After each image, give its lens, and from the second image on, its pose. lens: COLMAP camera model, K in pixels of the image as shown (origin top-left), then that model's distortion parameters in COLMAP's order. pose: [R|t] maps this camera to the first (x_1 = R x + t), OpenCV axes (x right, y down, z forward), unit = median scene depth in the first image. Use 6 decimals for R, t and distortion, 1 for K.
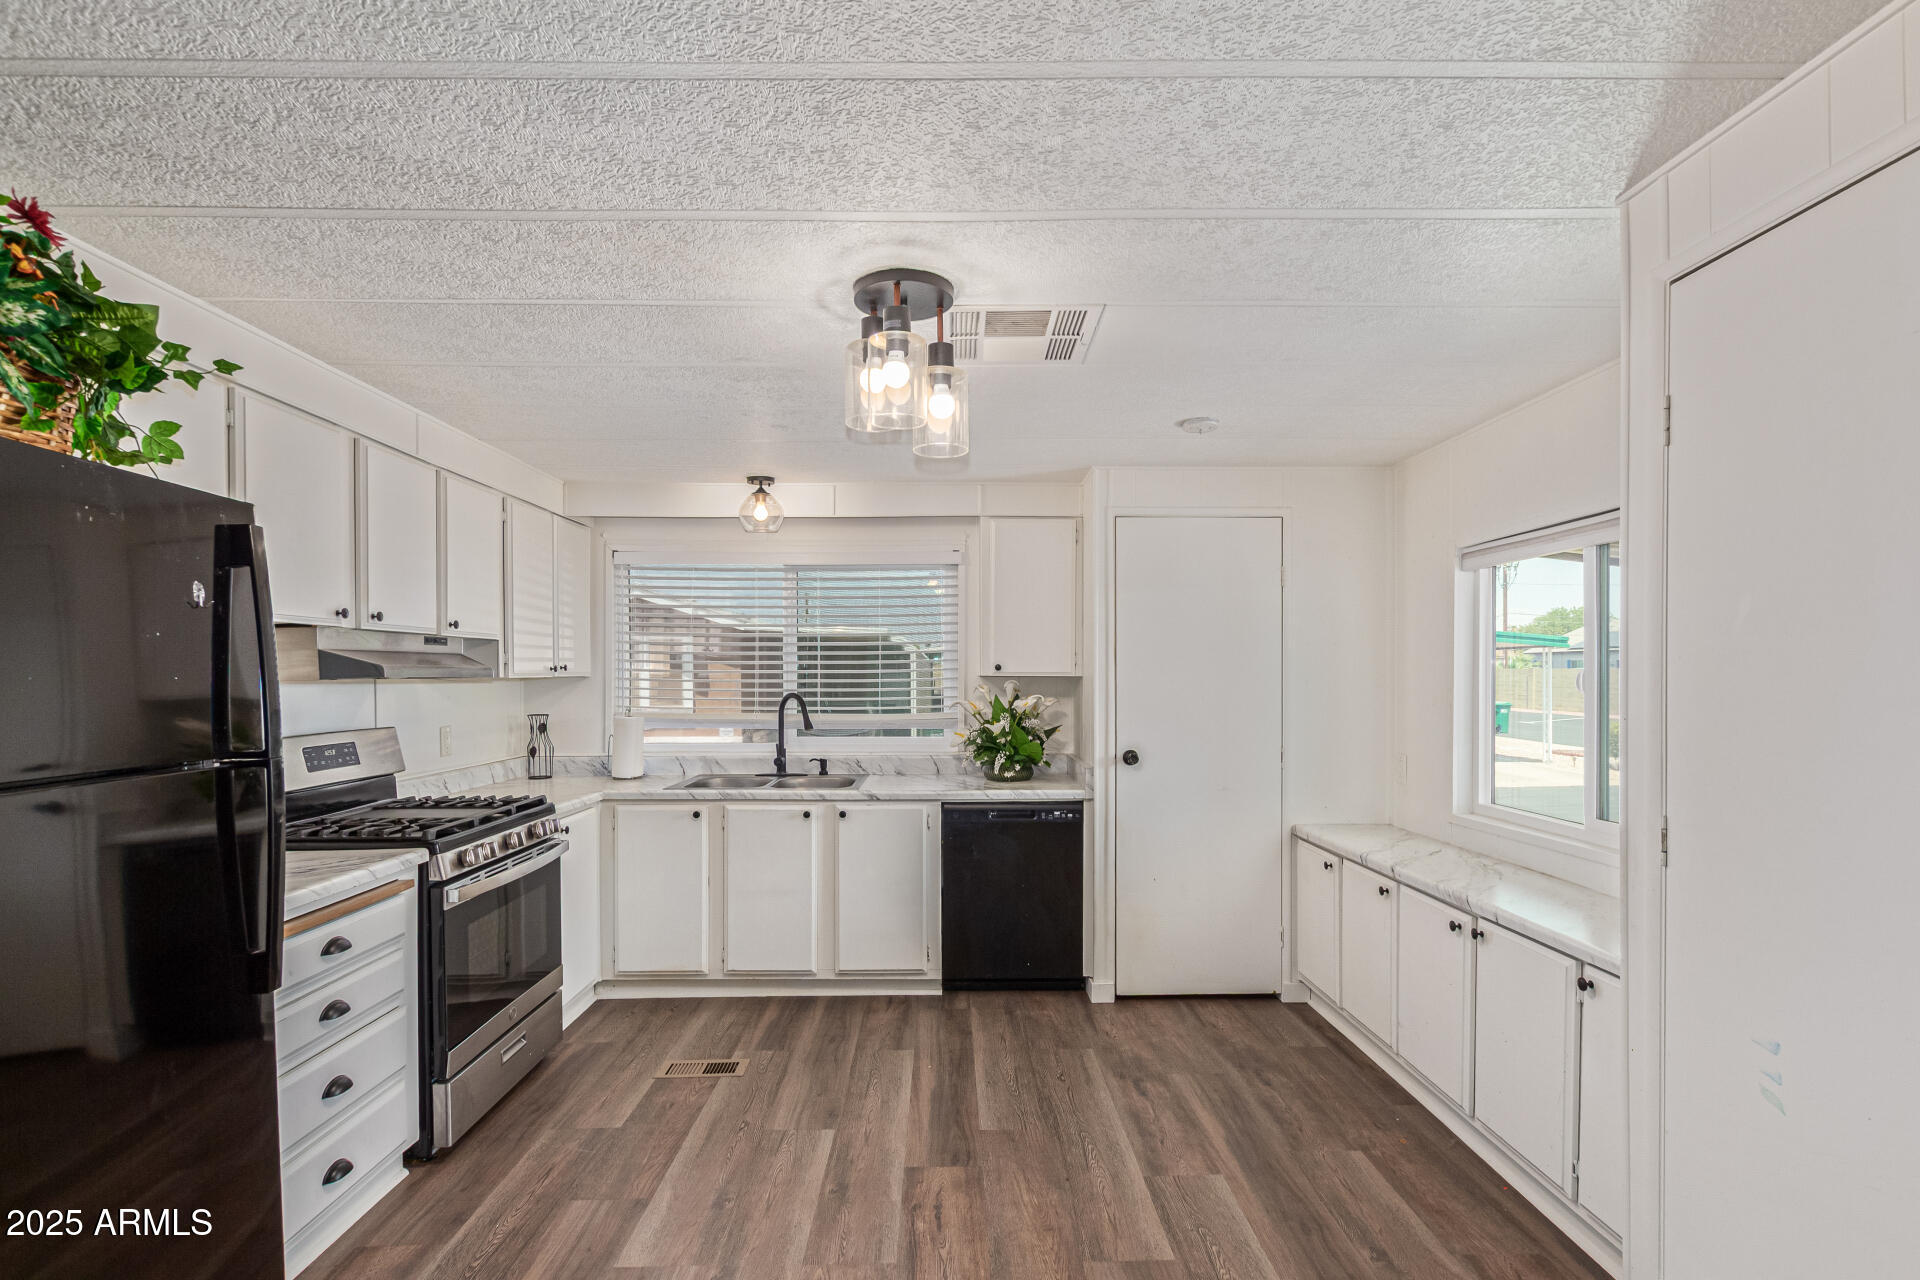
lens RADIAL K [[889.7, 0, 961.9], [0, 889.7, 675.9], [0, 0, 1]] dist [0.000421, -0.000274]
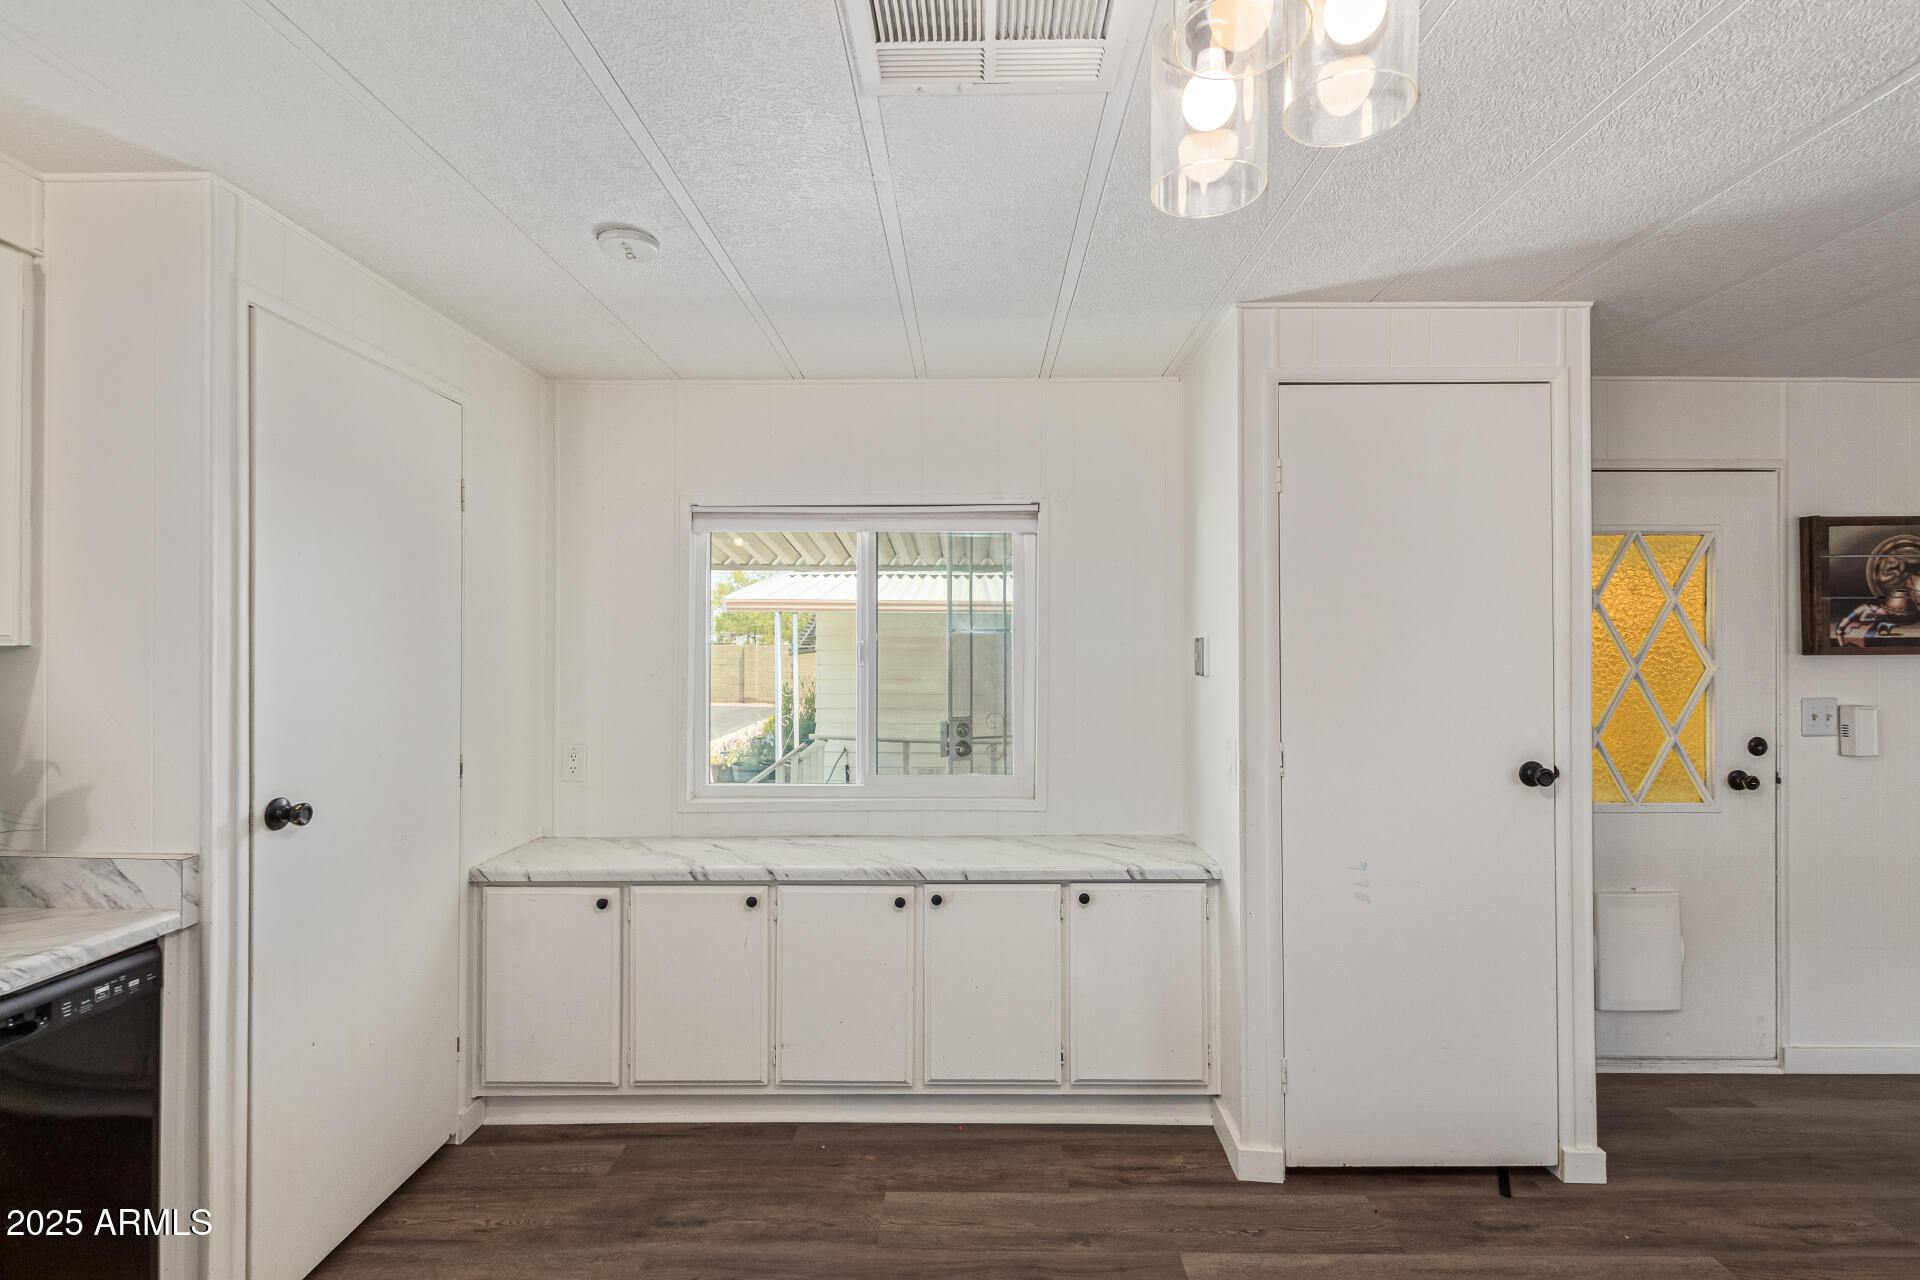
lens RADIAL K [[875.7, 0, 966.1], [0, 875.7, 643.5], [0, 0, 1]] dist [0.001952, -0.001101]
pose [[0.023633, 0.007271, 0.999694, -0.279484], [-0.001013, 0.999973, -0.007249, 0.002173], [-0.999720, -0.000842, 0.023640, 0.613530]]
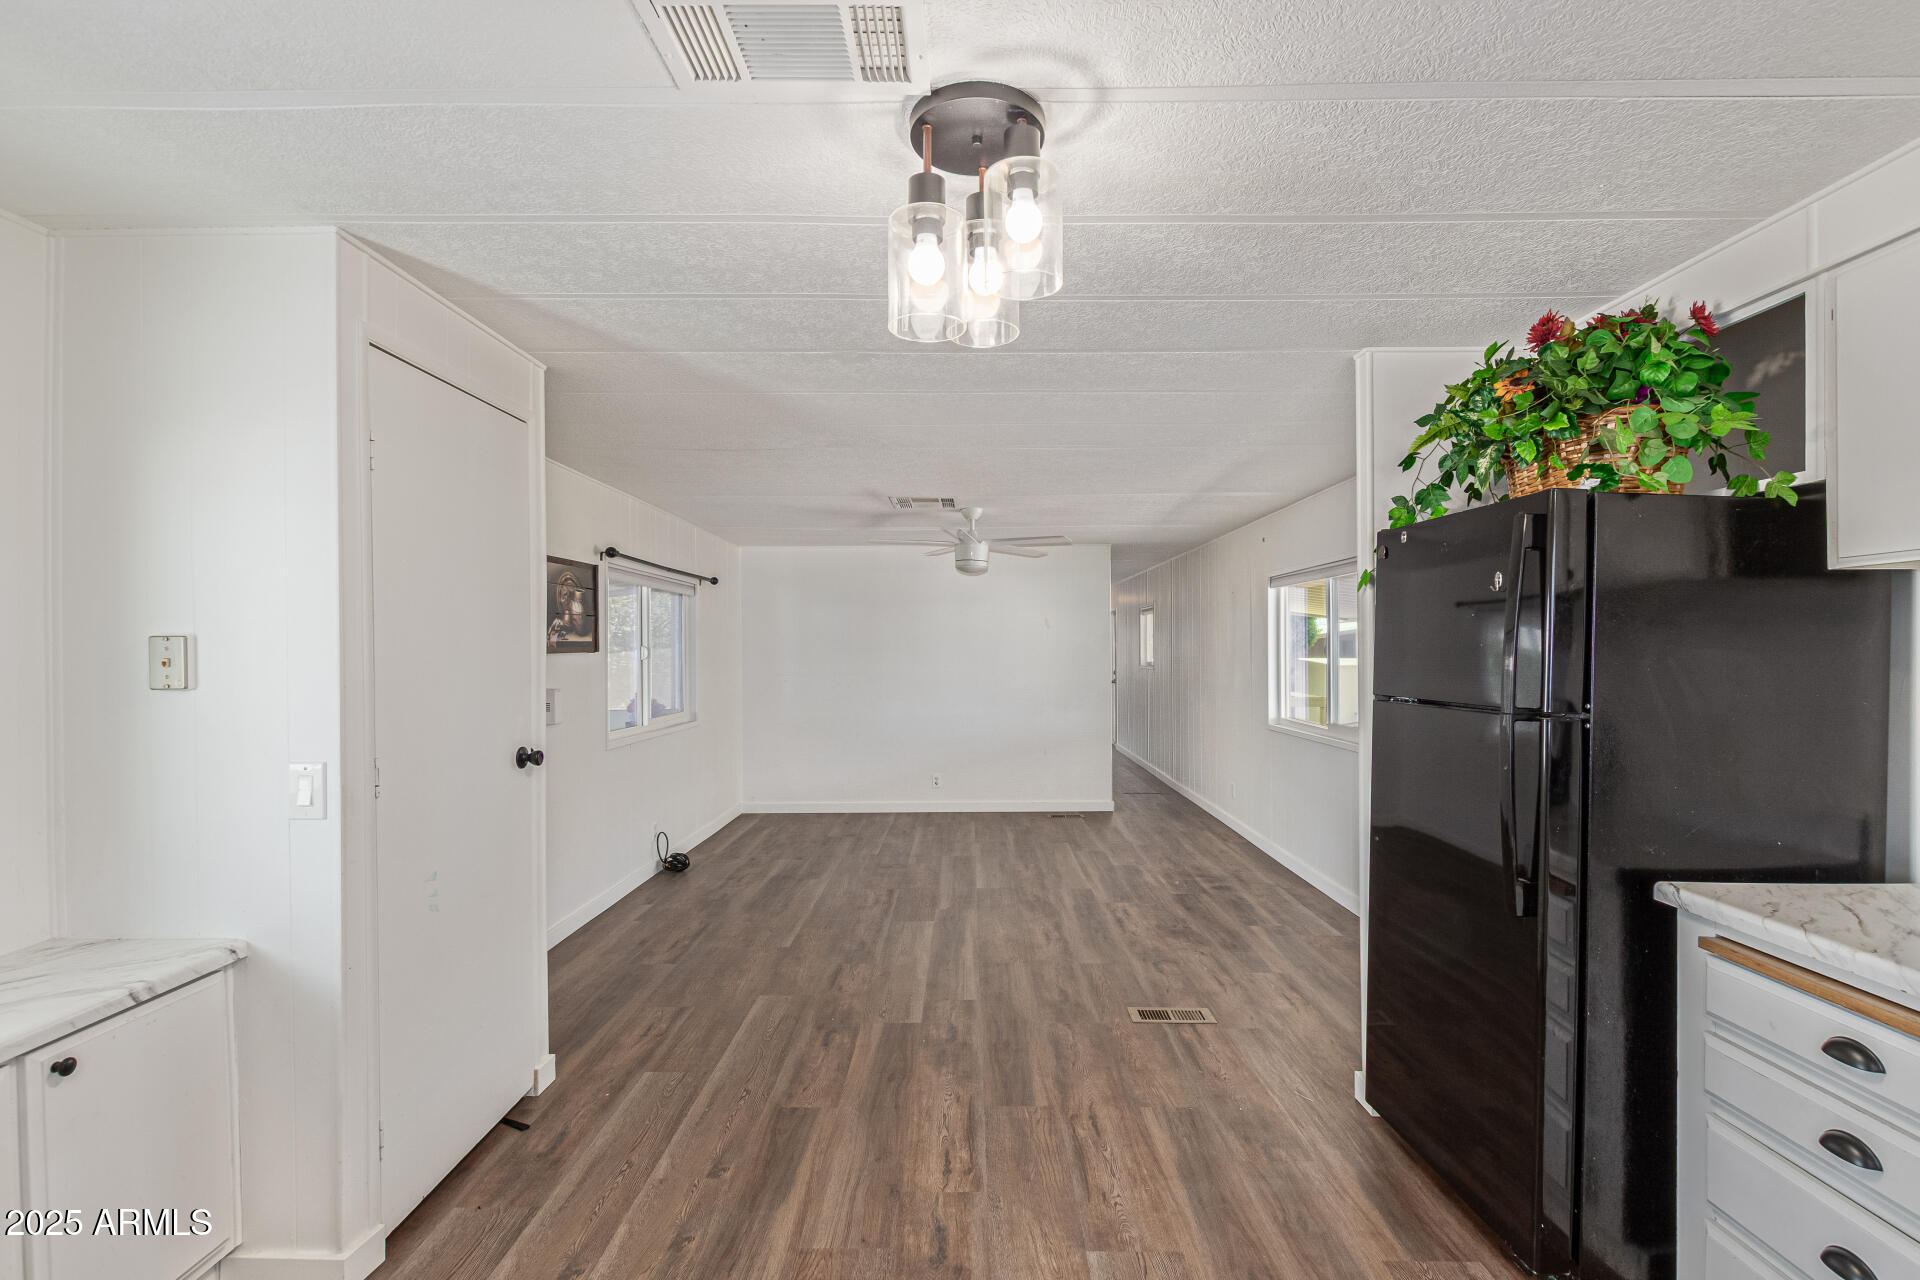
lens RADIAL K [[875.7, 0, 966.1], [0, 875.7, 643.5], [0, 0, 1]] dist [0.001952, -0.001101]
pose [[-0.999777, 0.005120, 0.020511, -0.036426], [0.005026, 0.999977, -0.004632, 0.001210], [-0.020534, -0.004528, -0.999779, 0.926631]]
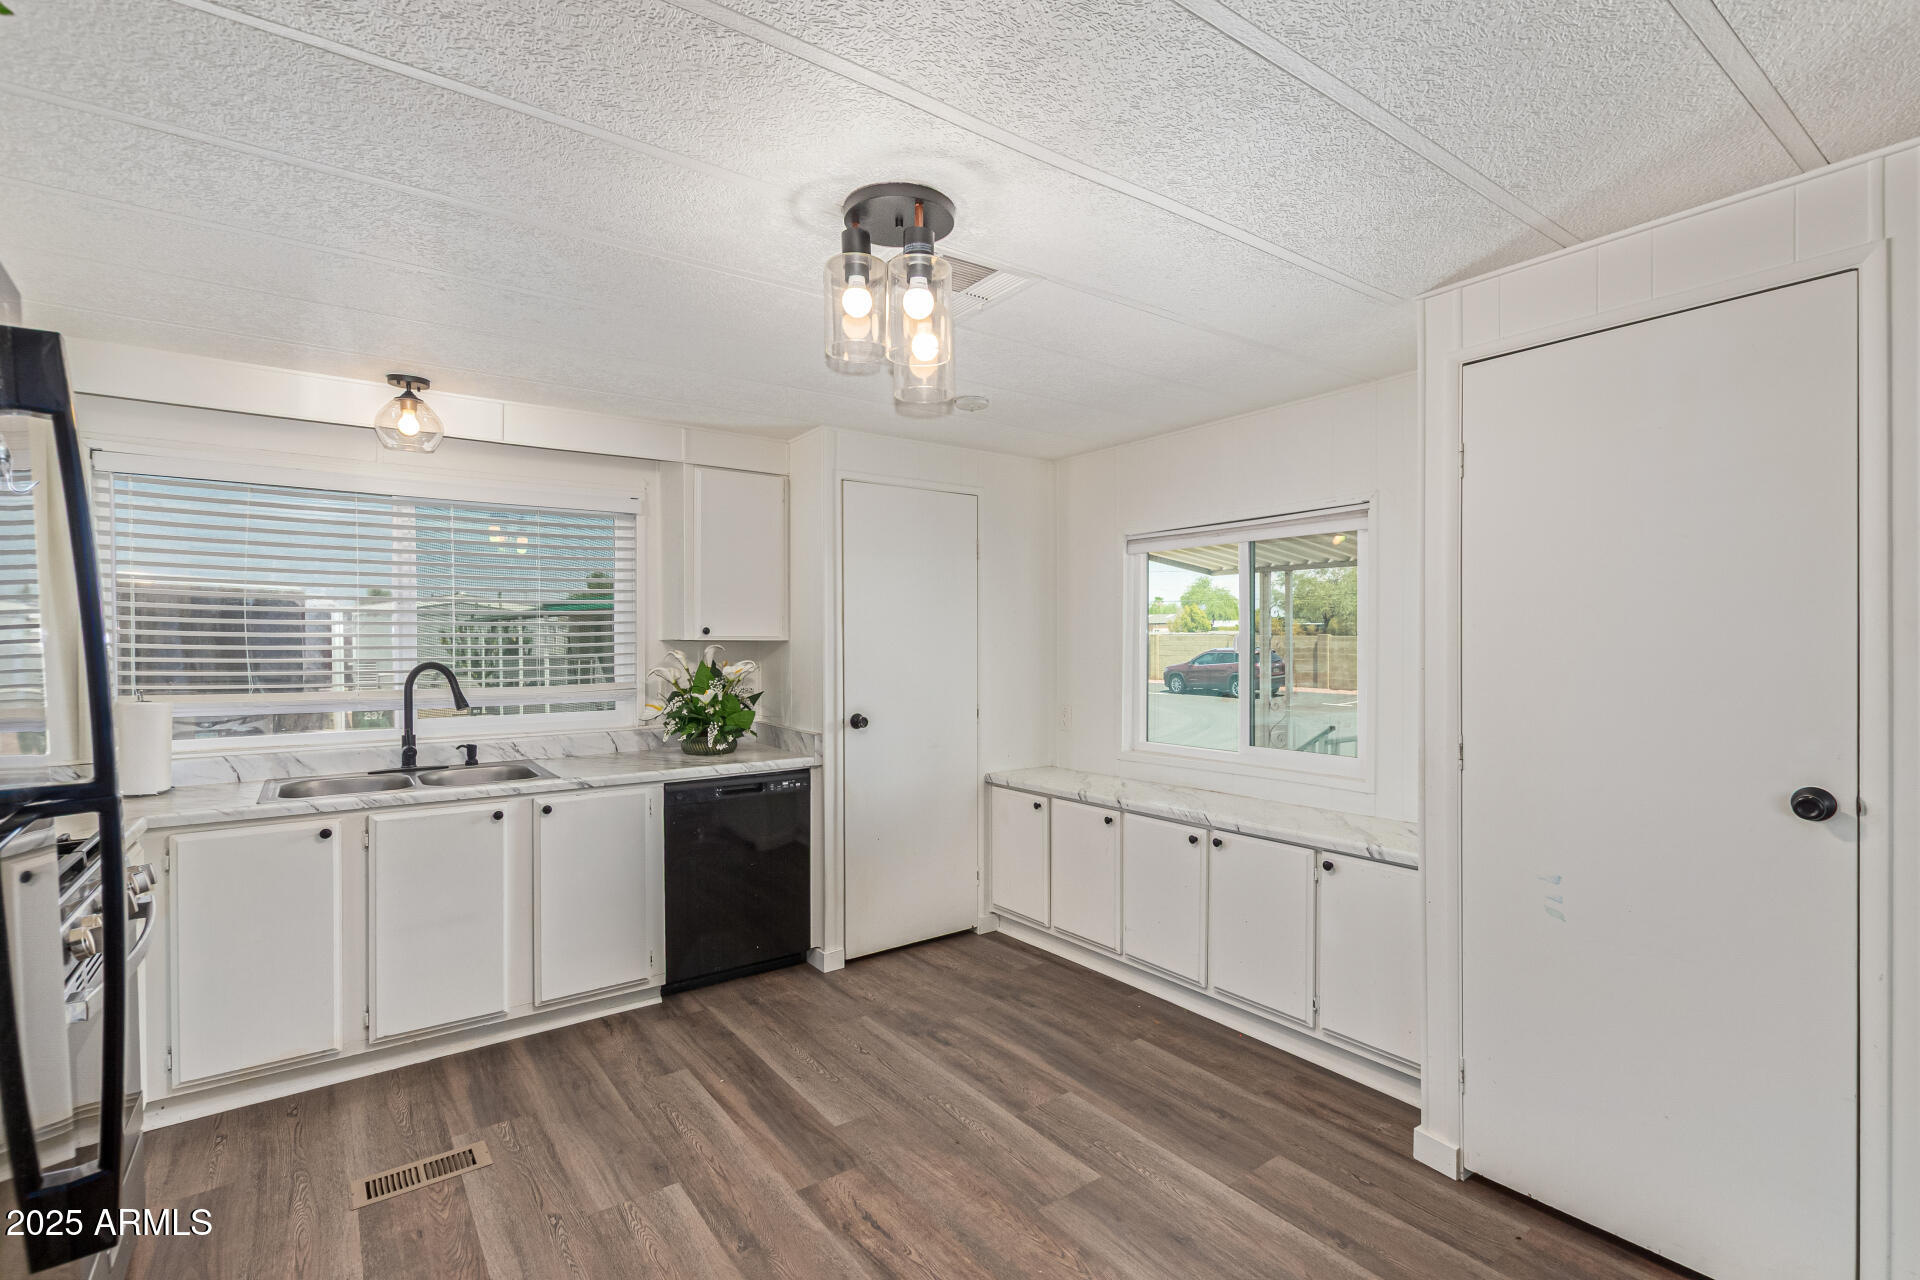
lens RADIAL K [[870.5, 0, 959.1], [0, 870.5, 645.5], [0, 0, 1]] dist [0.000151, -0.000755]
pose [[0.816490, -0.004343, 0.577343, -0.283892], [0.002109, 0.999987, 0.004539, 0.002224], [-0.577356, -0.002488, 0.816489, 0.130497]]
